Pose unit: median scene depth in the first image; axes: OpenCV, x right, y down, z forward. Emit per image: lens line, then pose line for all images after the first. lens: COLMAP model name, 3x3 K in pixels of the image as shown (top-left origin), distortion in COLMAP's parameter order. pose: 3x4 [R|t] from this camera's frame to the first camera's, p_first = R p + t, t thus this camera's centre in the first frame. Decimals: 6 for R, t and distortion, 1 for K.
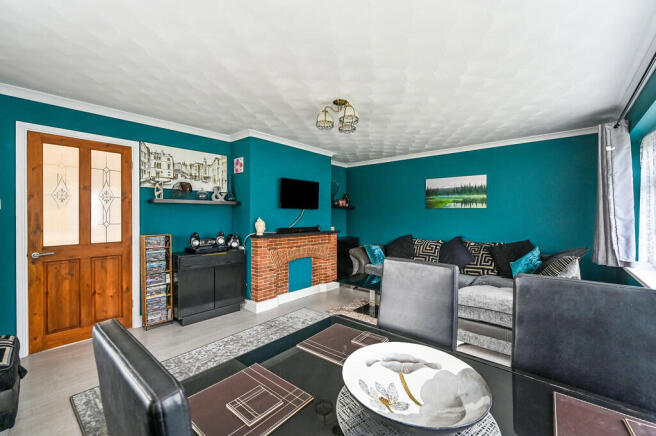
lens RADIAL K [[265.8, 0, 323.1], [0, 265.8, 214.9], [0, 0, 1]] dist [-0.002033, -0.000731]
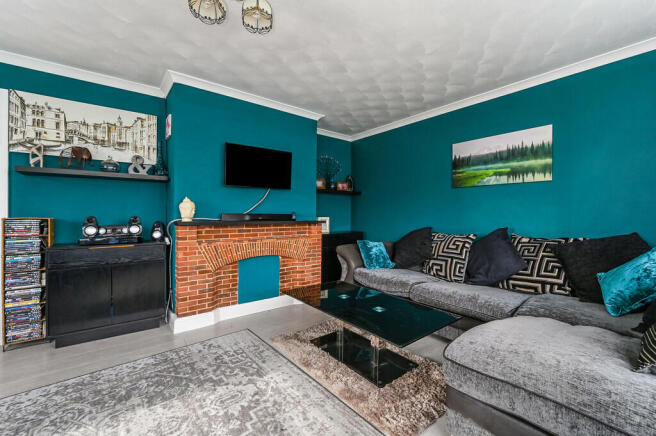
lens RADIAL K [[265.8, 0, 330.7], [0, 265.8, 218.8], [0, 0, 1]] dist [-0.002033, -0.000731]
pose [[0.985775, 0.001100, -0.168068, 0.247799], [0.000648, 0.999946, 0.010350, 0.059105], [0.168070, -0.010312, 0.985721, 0.361155]]
